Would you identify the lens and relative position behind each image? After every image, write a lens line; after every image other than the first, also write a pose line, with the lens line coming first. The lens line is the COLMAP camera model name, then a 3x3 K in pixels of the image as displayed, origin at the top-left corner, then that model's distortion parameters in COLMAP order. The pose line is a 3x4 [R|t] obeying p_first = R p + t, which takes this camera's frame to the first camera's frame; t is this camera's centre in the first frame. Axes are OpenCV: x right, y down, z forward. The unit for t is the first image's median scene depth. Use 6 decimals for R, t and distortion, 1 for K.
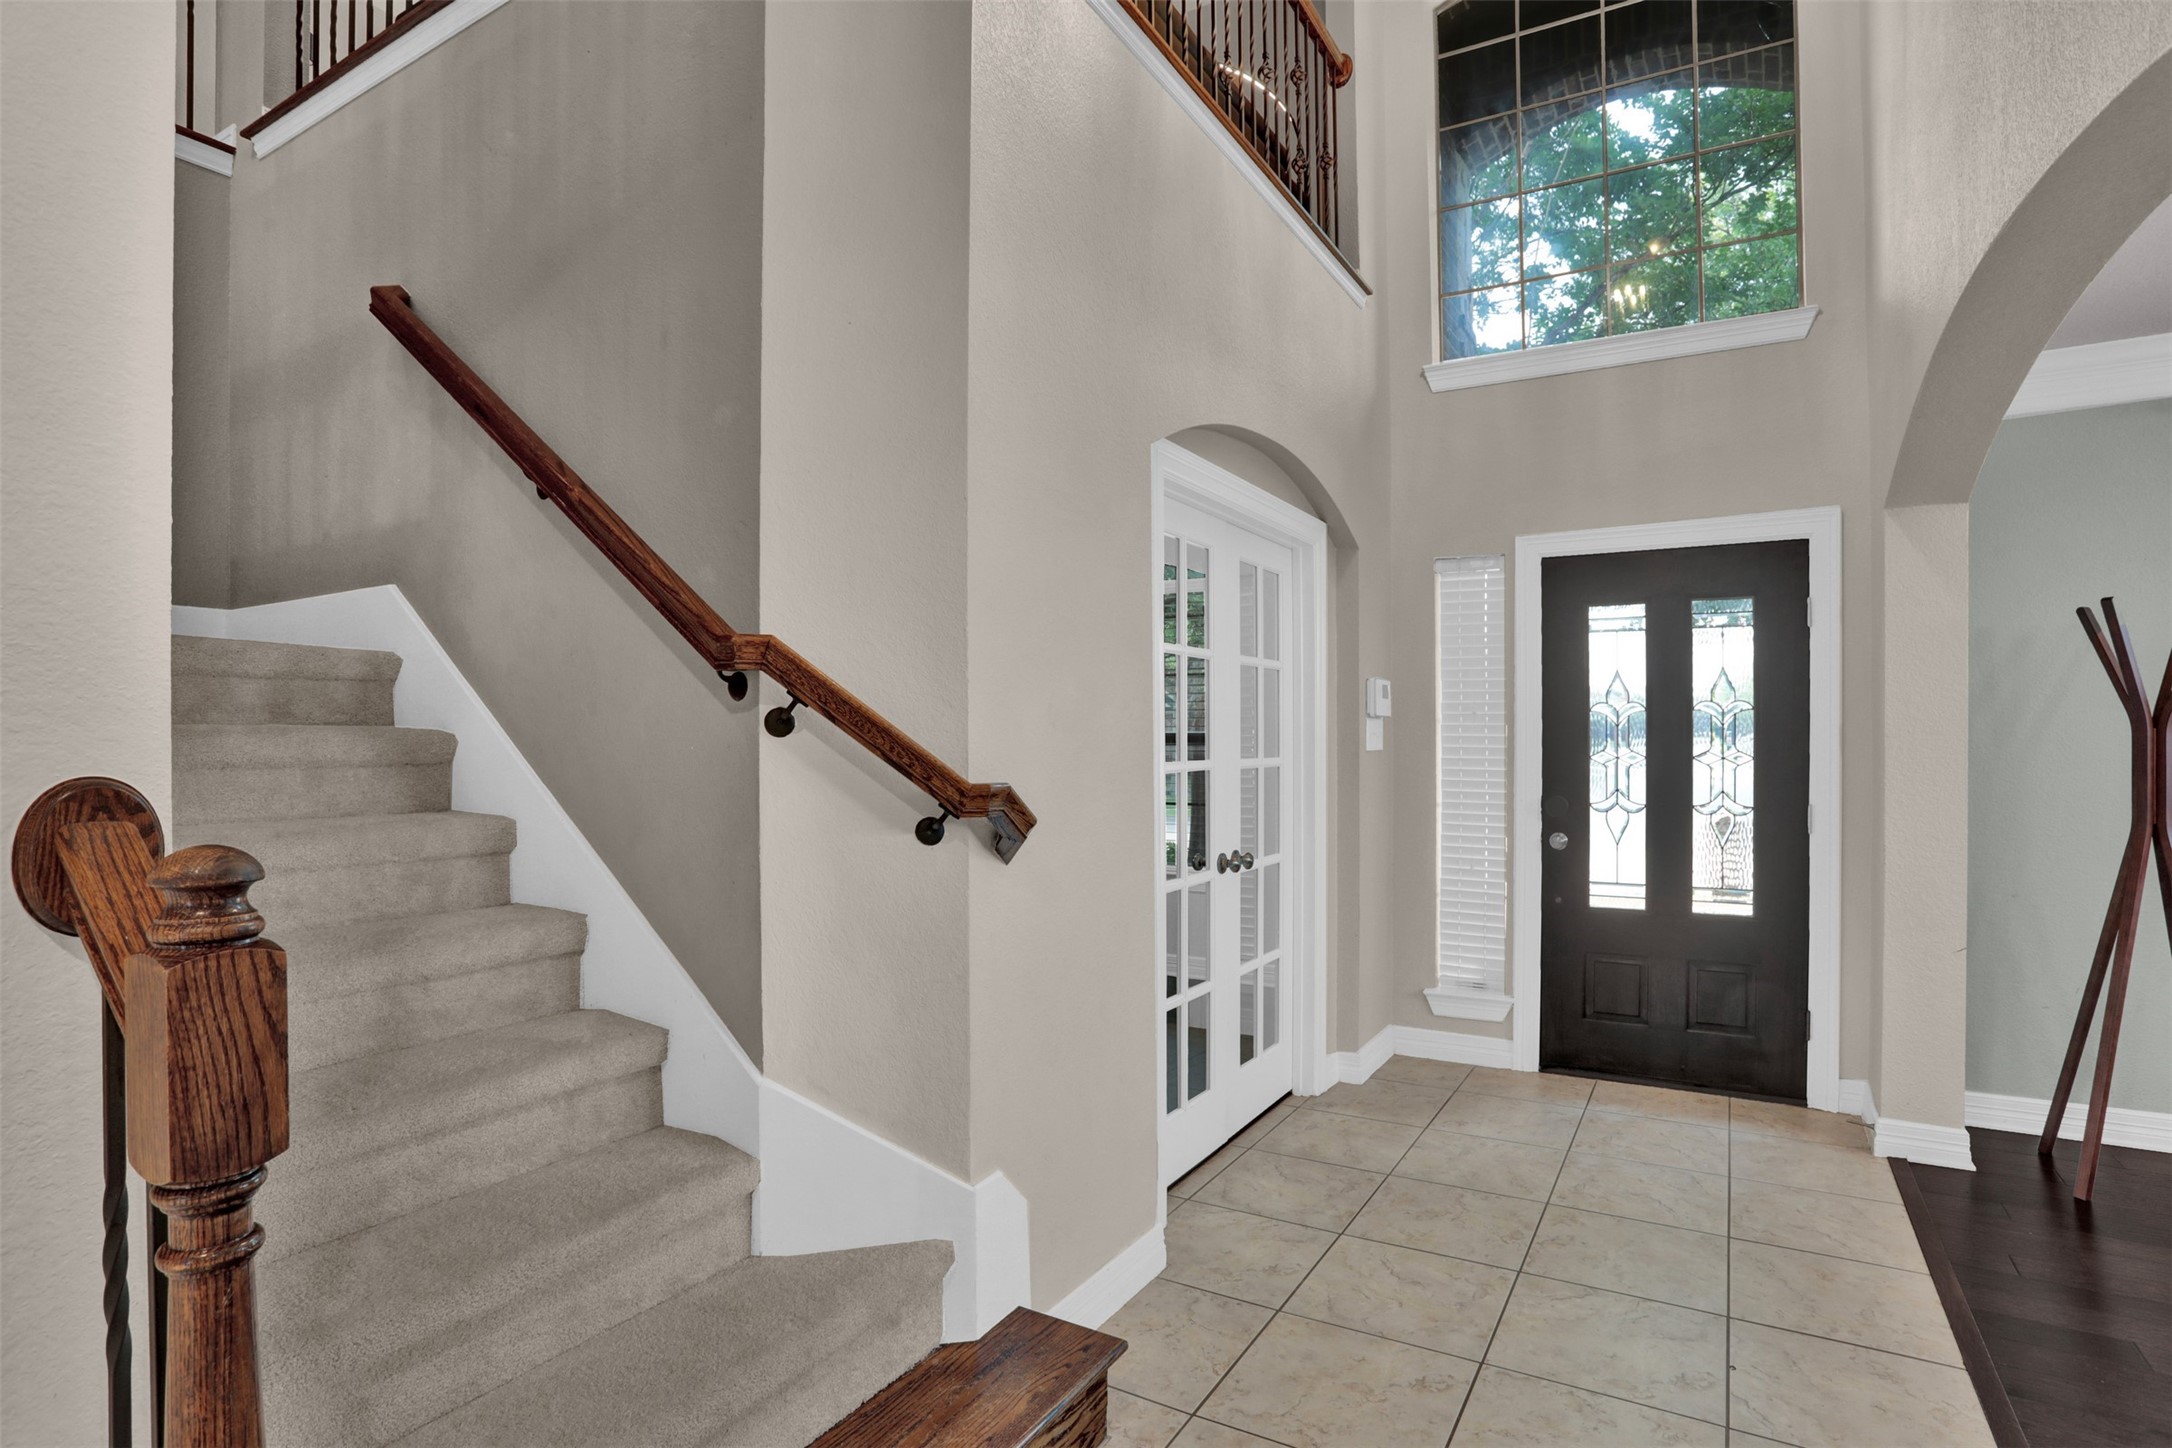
lens RADIAL K [[1063.4, 0, 1101.3], [0, 1063.4, 753.9], [0, 0, 1]] dist [-0.070171, 0.031220]
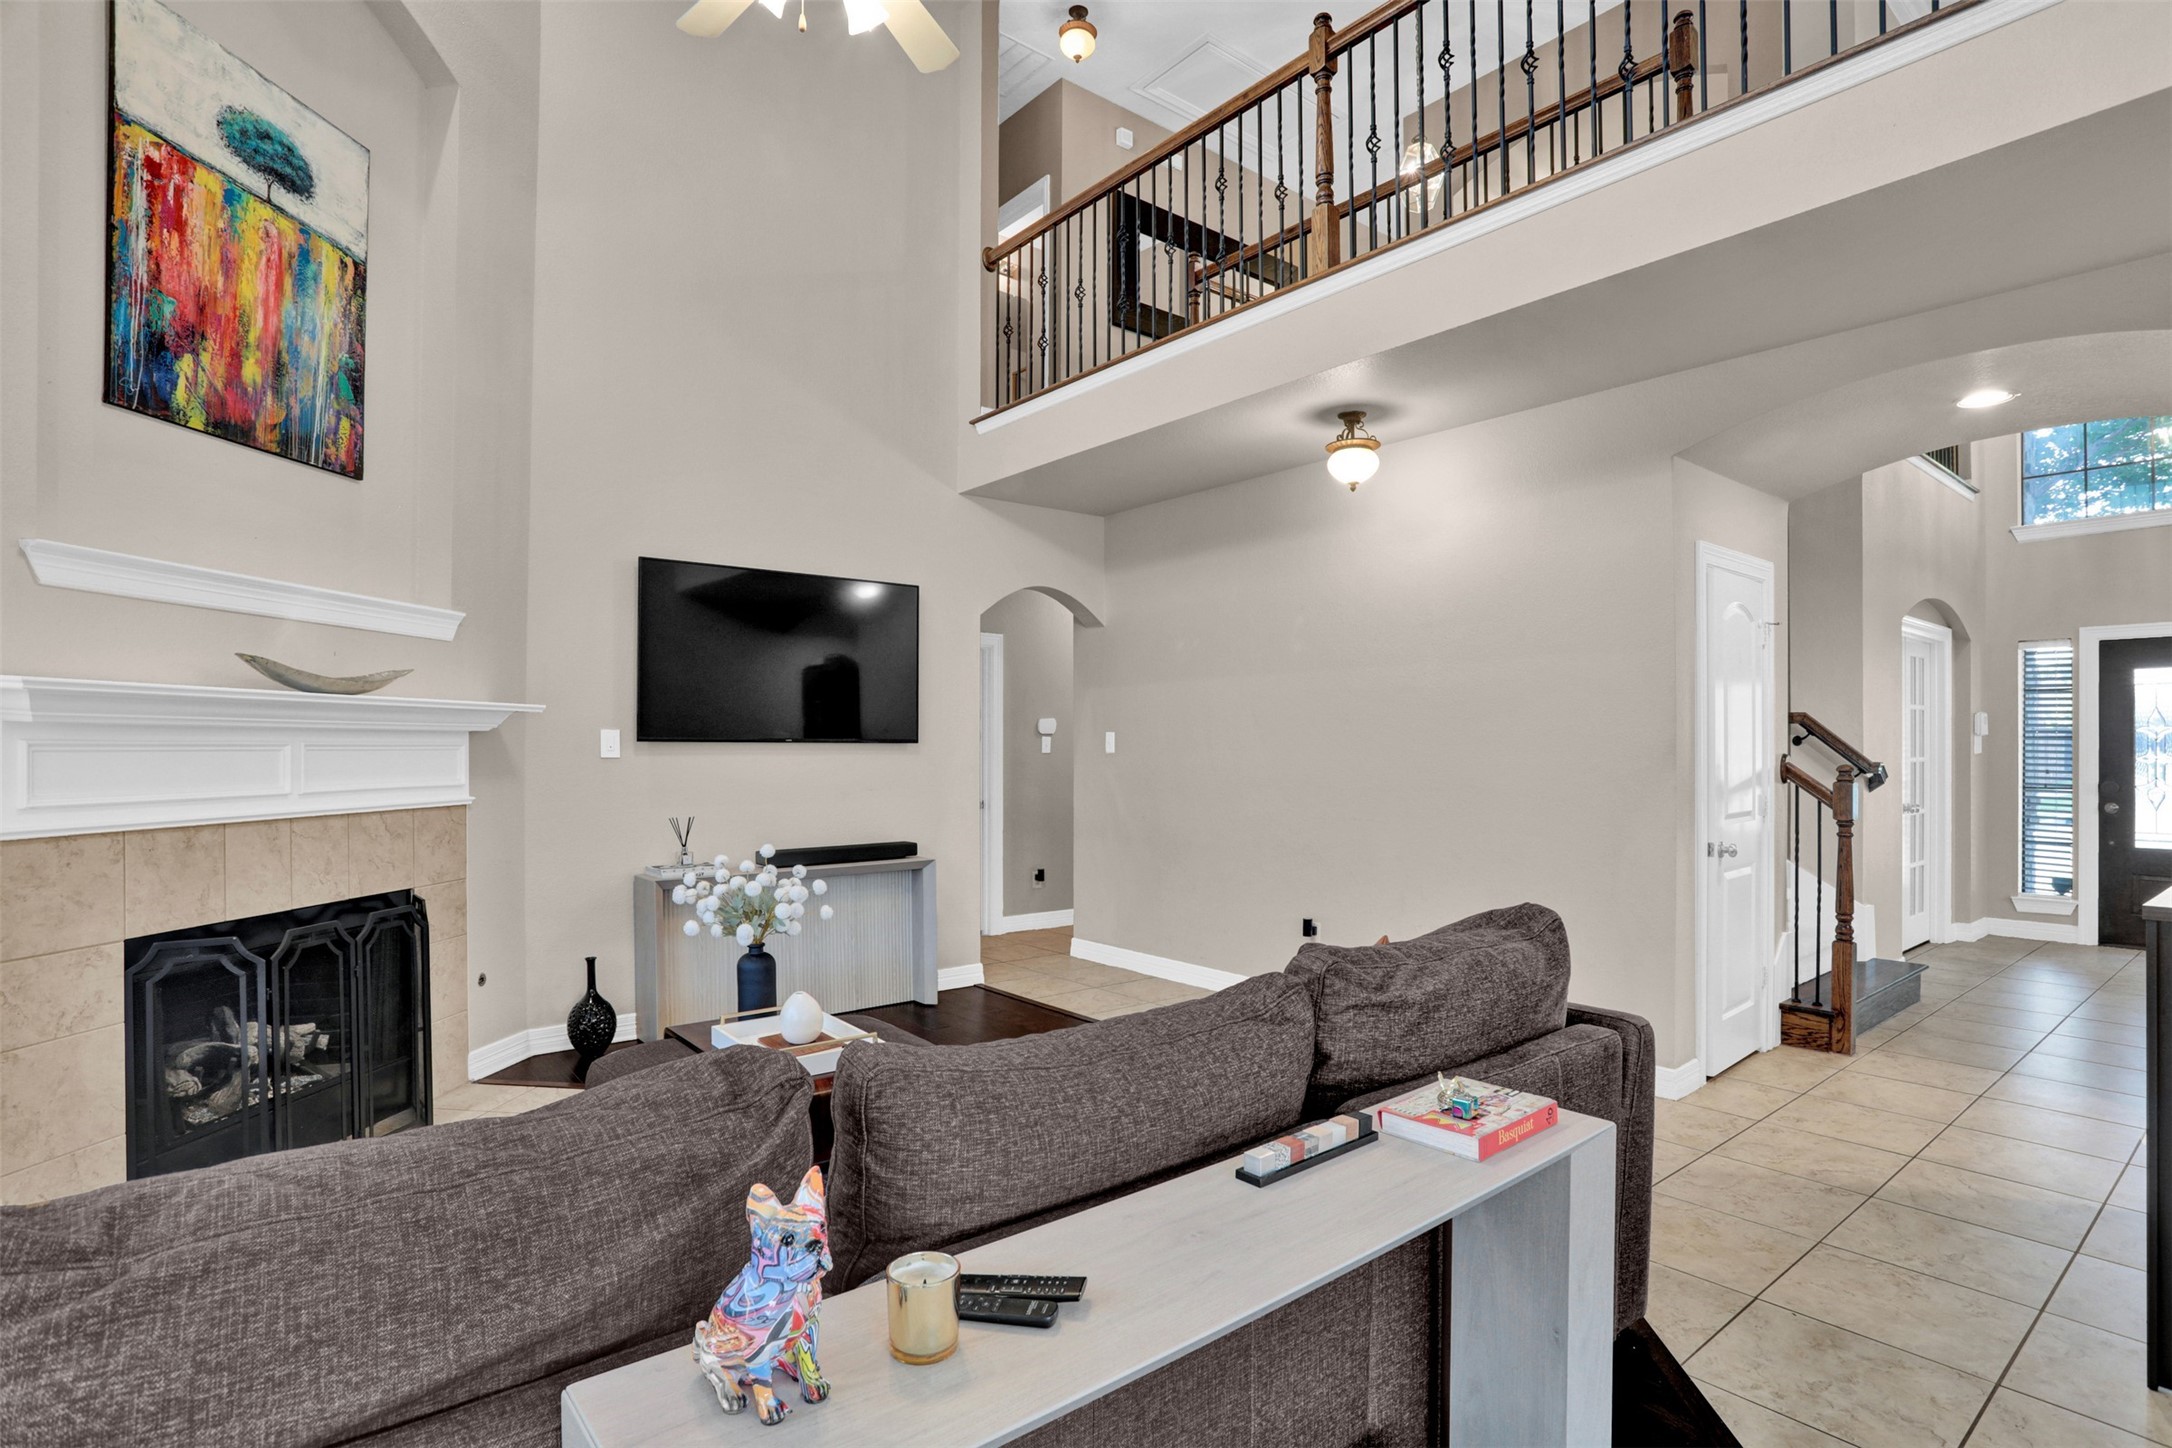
lens RADIAL K [[1078.1, 0, 1088.8], [0, 1078.1, 741.8], [0, 0, 1]] dist [-0.054126, 0.022078]
pose [[0.938040, 0.004699, -0.346496, -0.539236], [-0.009146, 0.999895, -0.011199, 0.009742], [0.346407, 0.013674, 0.937985, -1.175647]]
